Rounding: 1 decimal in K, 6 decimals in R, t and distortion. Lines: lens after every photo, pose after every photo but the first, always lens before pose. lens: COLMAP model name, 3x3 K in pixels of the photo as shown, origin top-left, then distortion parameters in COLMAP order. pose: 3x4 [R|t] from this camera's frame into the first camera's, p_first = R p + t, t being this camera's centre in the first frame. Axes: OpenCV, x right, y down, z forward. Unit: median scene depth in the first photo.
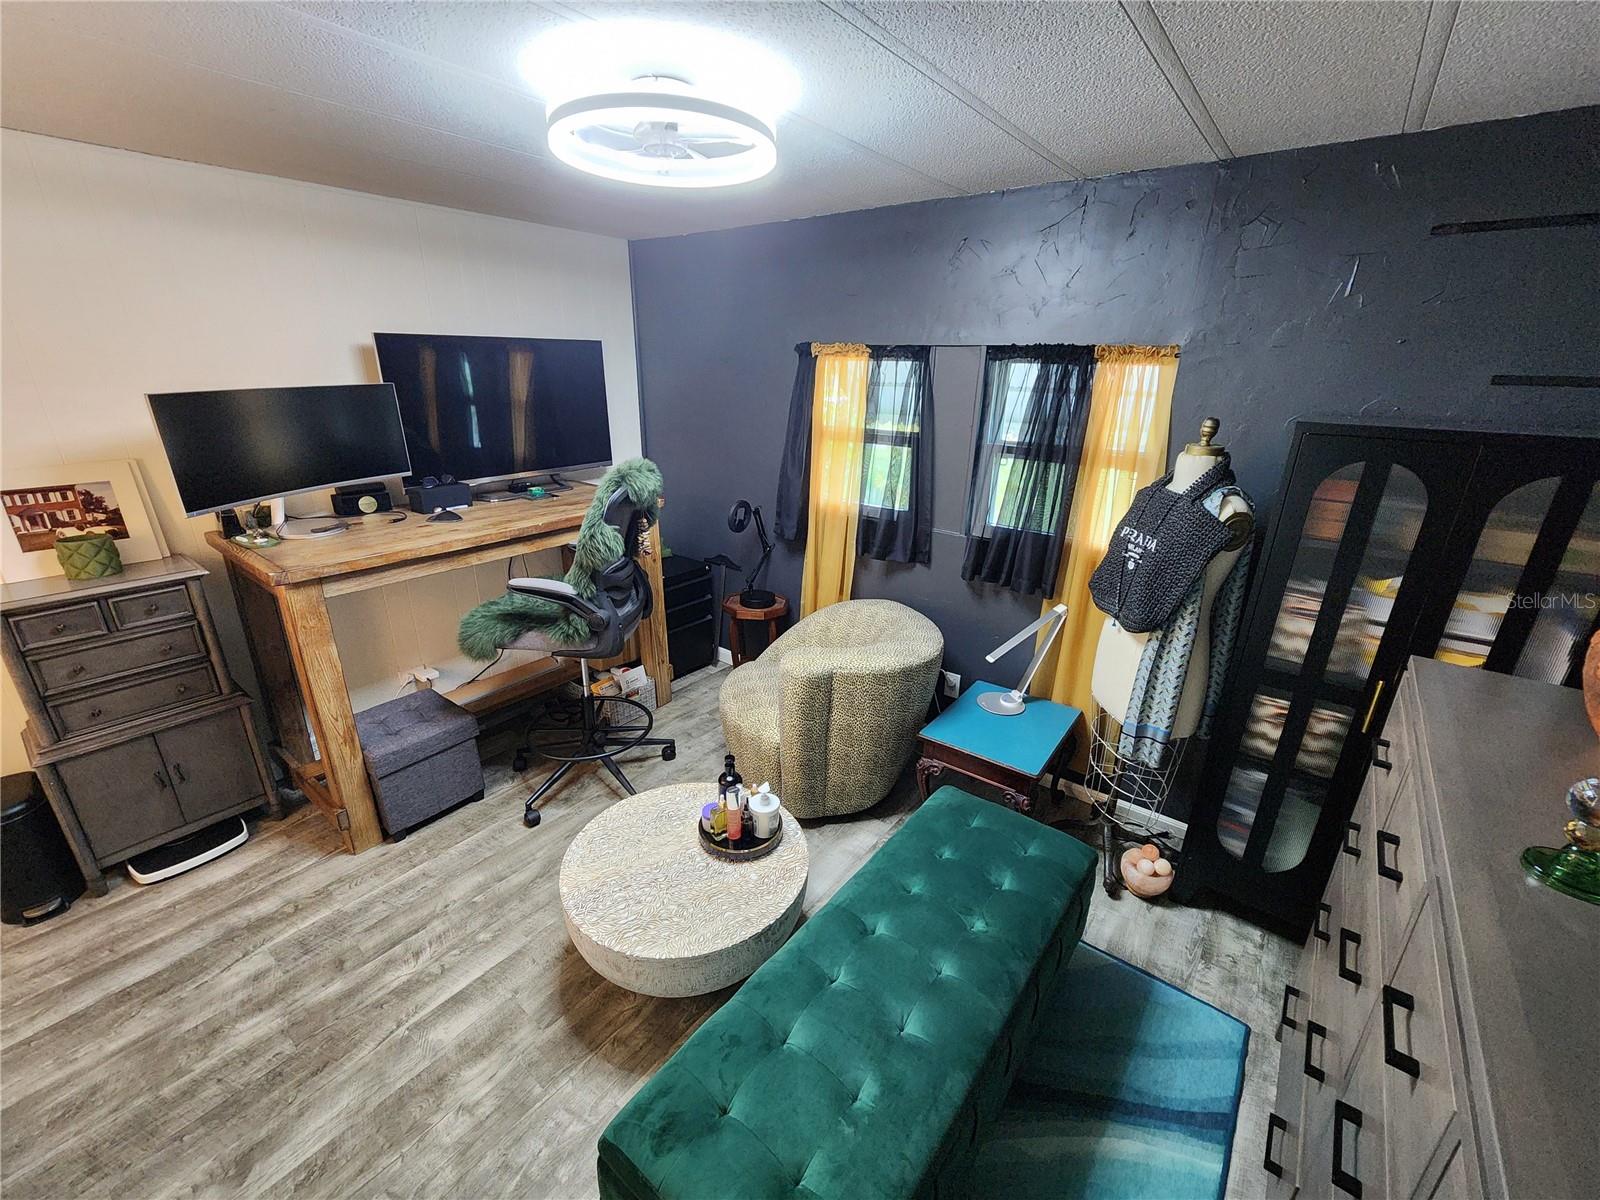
lens RADIAL K [[653.0, 0, 799.2], [0, 653.0, 598.5], [0, 0, 1]] dist [-0.000072, -0.000143]
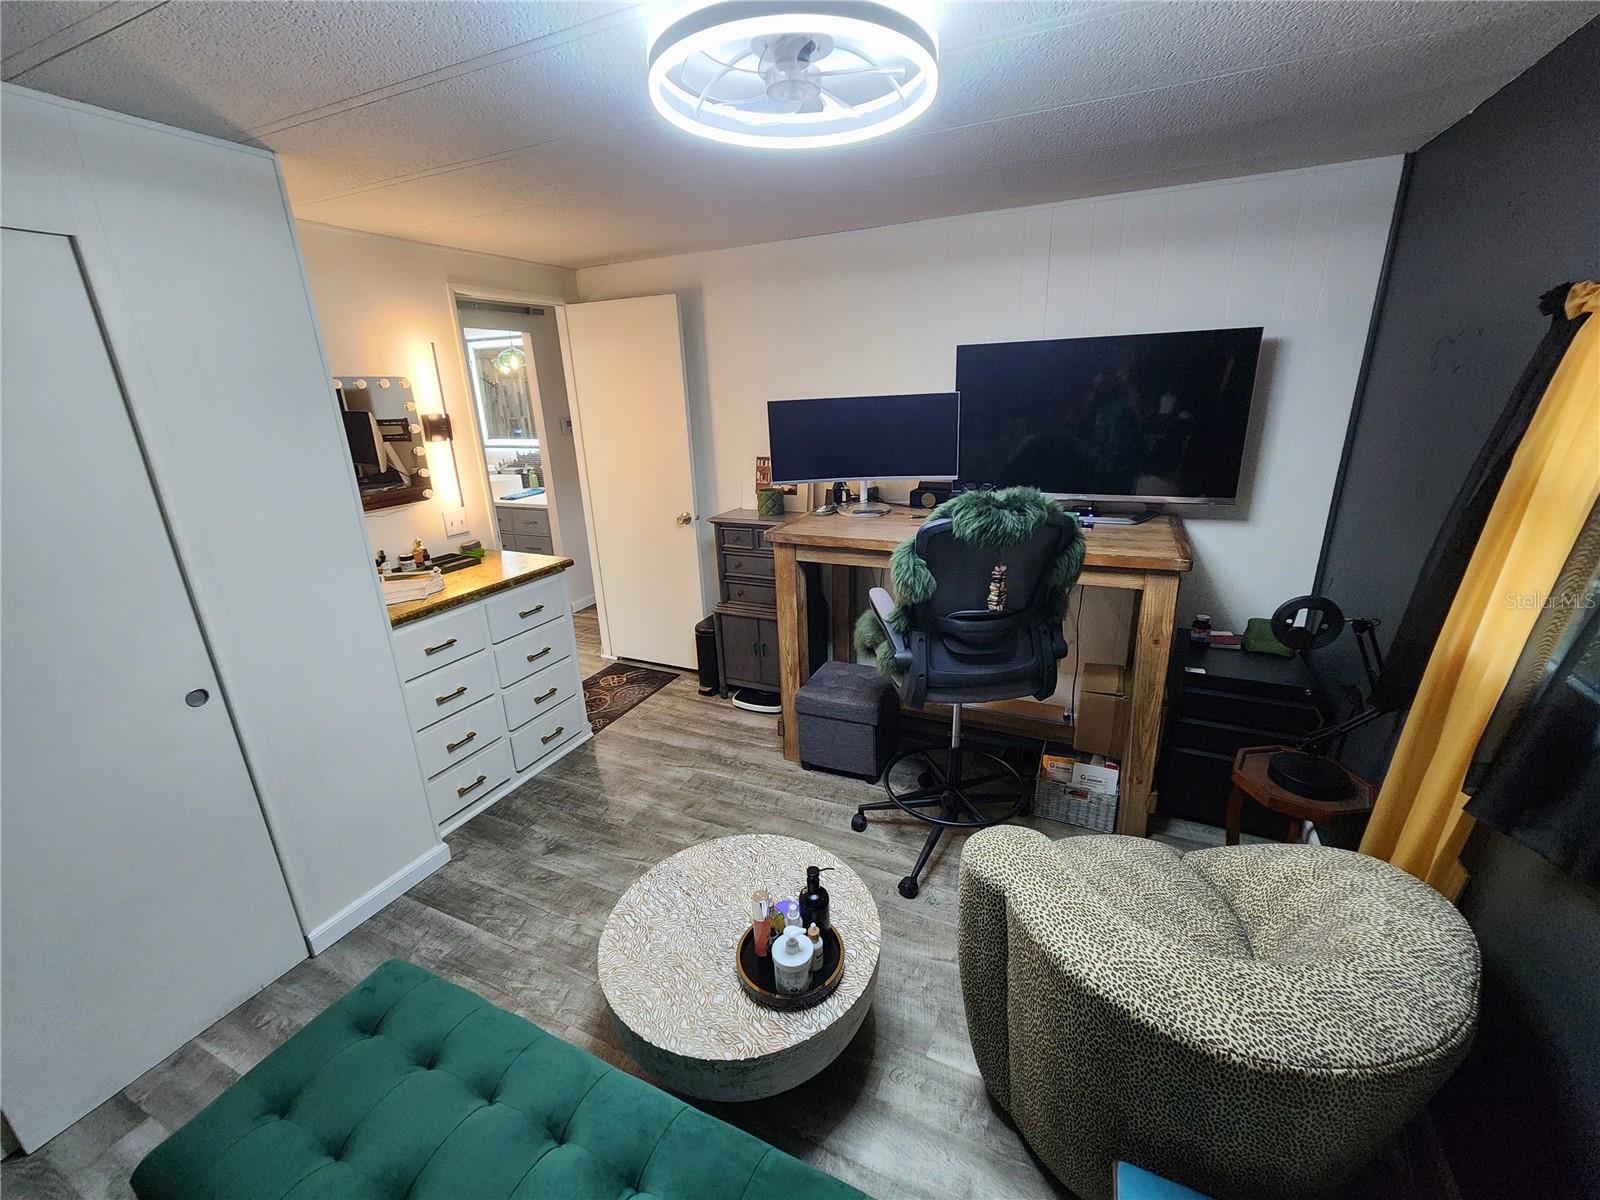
lens RADIAL K [[653.0, 0, 799.2], [0, 653.0, 598.5], [0, 0, 1]] dist [-0.000072, -0.000143]
pose [[0.234319, 0.282433, -0.930229, 0.467928], [-0.296323, 0.932084, 0.208355, -0.192079], [0.925898, 0.226827, 0.302096, 0.615136]]
